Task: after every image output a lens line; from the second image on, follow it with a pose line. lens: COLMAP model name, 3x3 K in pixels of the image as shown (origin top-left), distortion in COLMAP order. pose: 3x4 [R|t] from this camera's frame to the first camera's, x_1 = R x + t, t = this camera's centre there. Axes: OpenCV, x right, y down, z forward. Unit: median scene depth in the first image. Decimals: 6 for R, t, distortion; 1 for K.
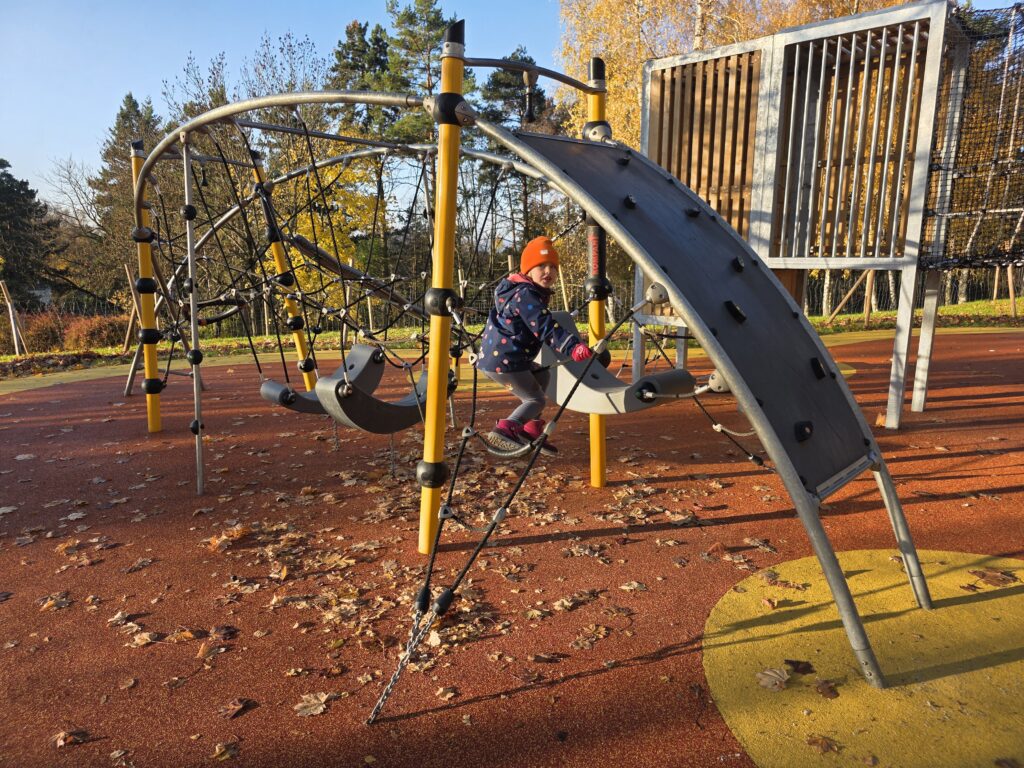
lens RADIAL K [[679.1, 0, 511.0], [0, 679.1, 382.9], [0, 0, 1]] dist [-0.001232, -0.002592]
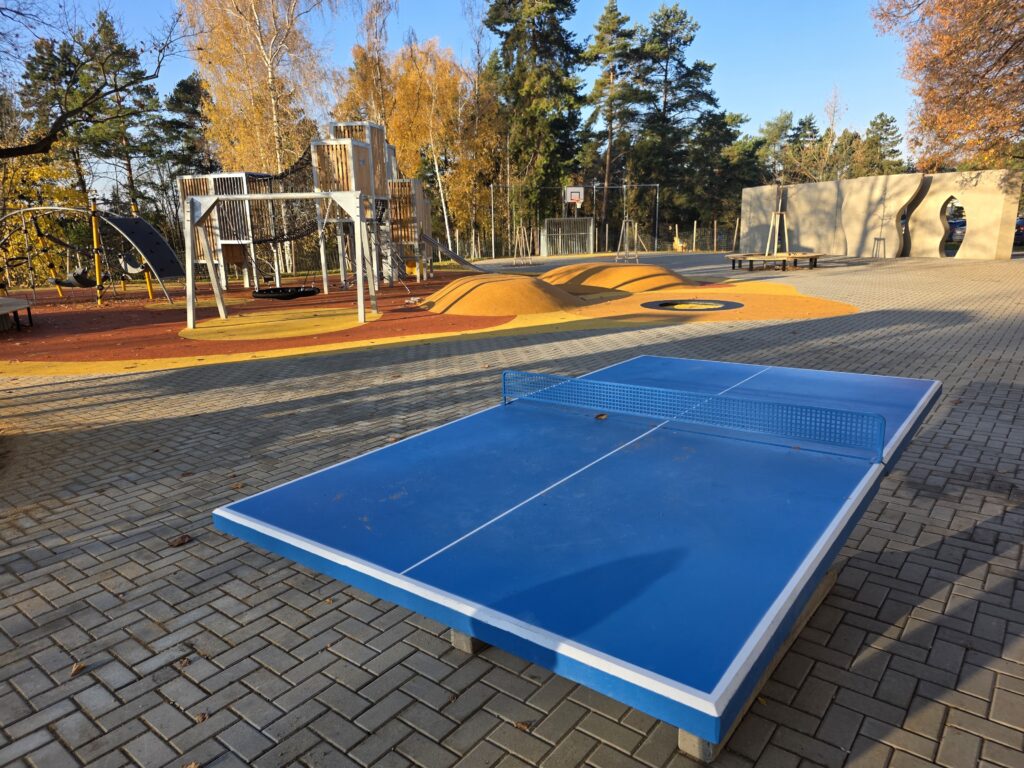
lens RADIAL K [[679.1, 0, 512.2], [0, 679.1, 382.9], [0, 0, 1]] dist [-0.001232, -0.002592]
pose [[0.935467, -0.083290, 0.343458, 0.079851], [0.072331, 0.996382, 0.044622, 0.070411], [-0.345932, -0.016900, 0.938107, -0.397404]]
